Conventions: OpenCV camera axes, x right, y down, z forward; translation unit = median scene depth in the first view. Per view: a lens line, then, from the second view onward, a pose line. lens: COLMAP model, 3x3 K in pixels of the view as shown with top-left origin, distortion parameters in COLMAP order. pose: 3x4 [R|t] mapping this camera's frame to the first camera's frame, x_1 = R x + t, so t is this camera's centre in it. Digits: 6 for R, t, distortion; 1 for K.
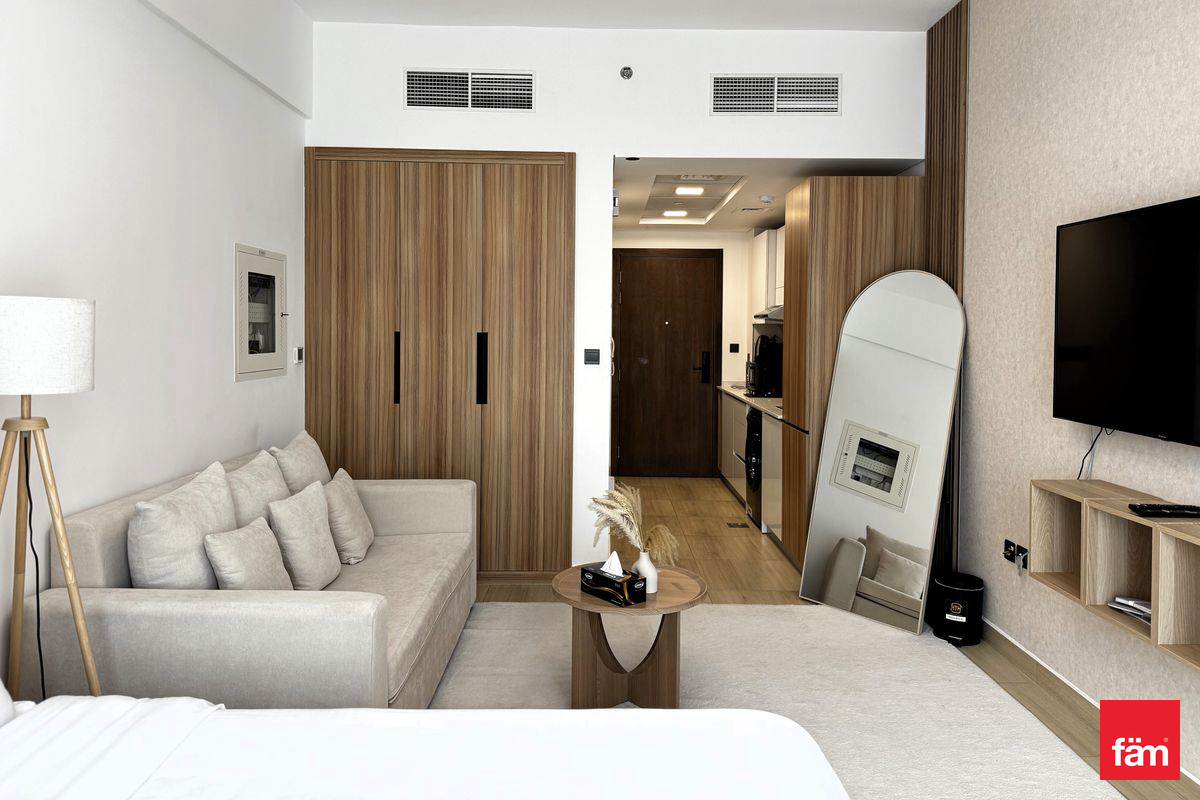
lens RADIAL K [[832.7, 0, 606.3], [0, 832.7, 351.8], [0, 0, 1]] dist [0.092016, -0.142324]
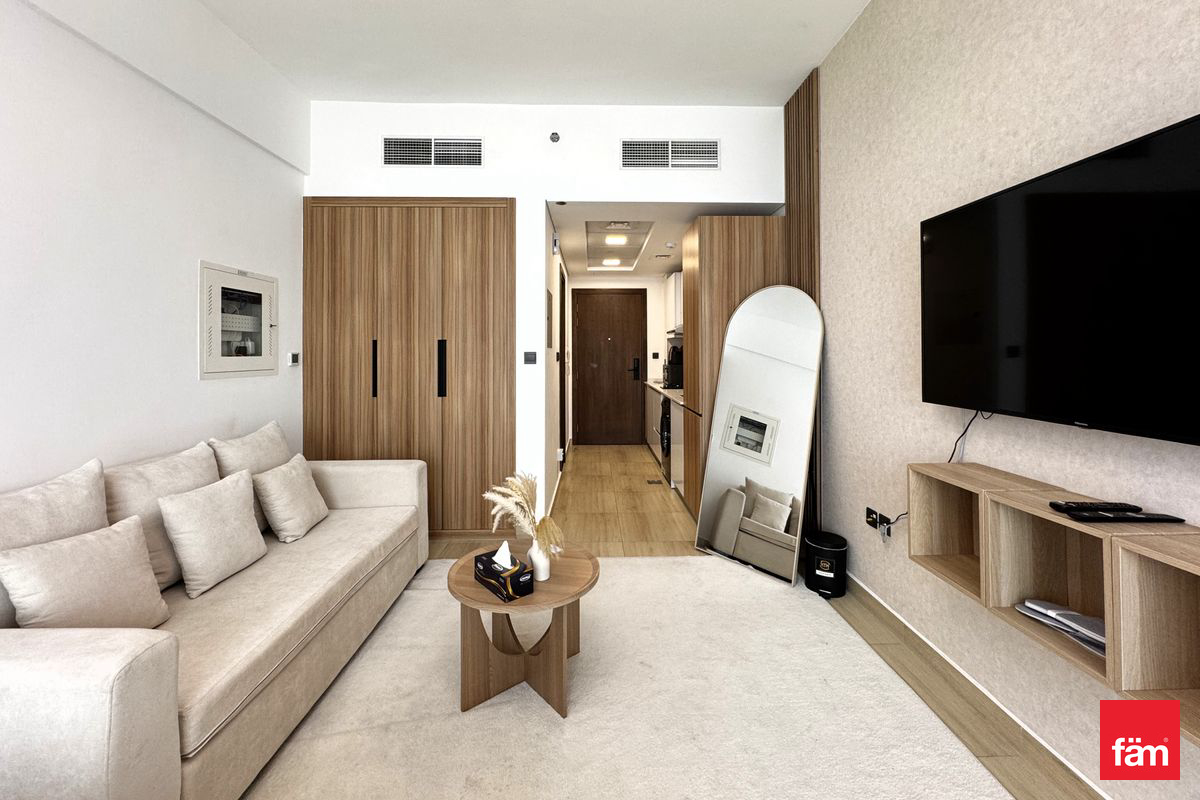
lens RADIAL K [[477.4, 0, 600.2], [0, 477.4, 349.7], [0, 0, 1]] dist [-0.007203, 0.000428]
pose [[0.999862, -0.012263, 0.011206, 0.082369], [0.012609, 0.999429, -0.031359, 0.017651], [-0.010815, 0.031496, 0.999445, 0.279022]]
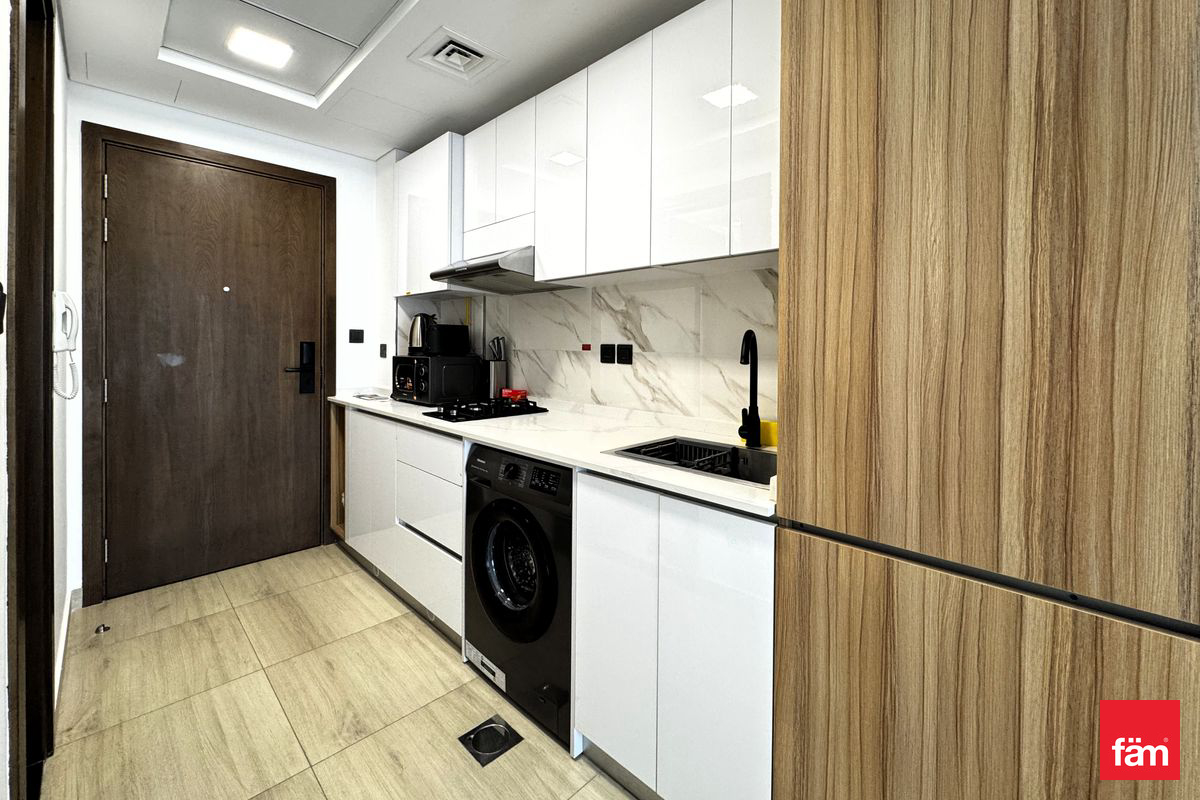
lens RADIAL K [[494.2, 0, 599.0], [0, 494.2, 347.5], [0, 0, 1]] dist [0.000339, -0.000606]
pose [[0.710291, -0.008031, 0.703862, 0.030740], [0.017323, 0.999832, -0.006073, 0.017604], [-0.703695, 0.016506, 0.710311, 1.045940]]
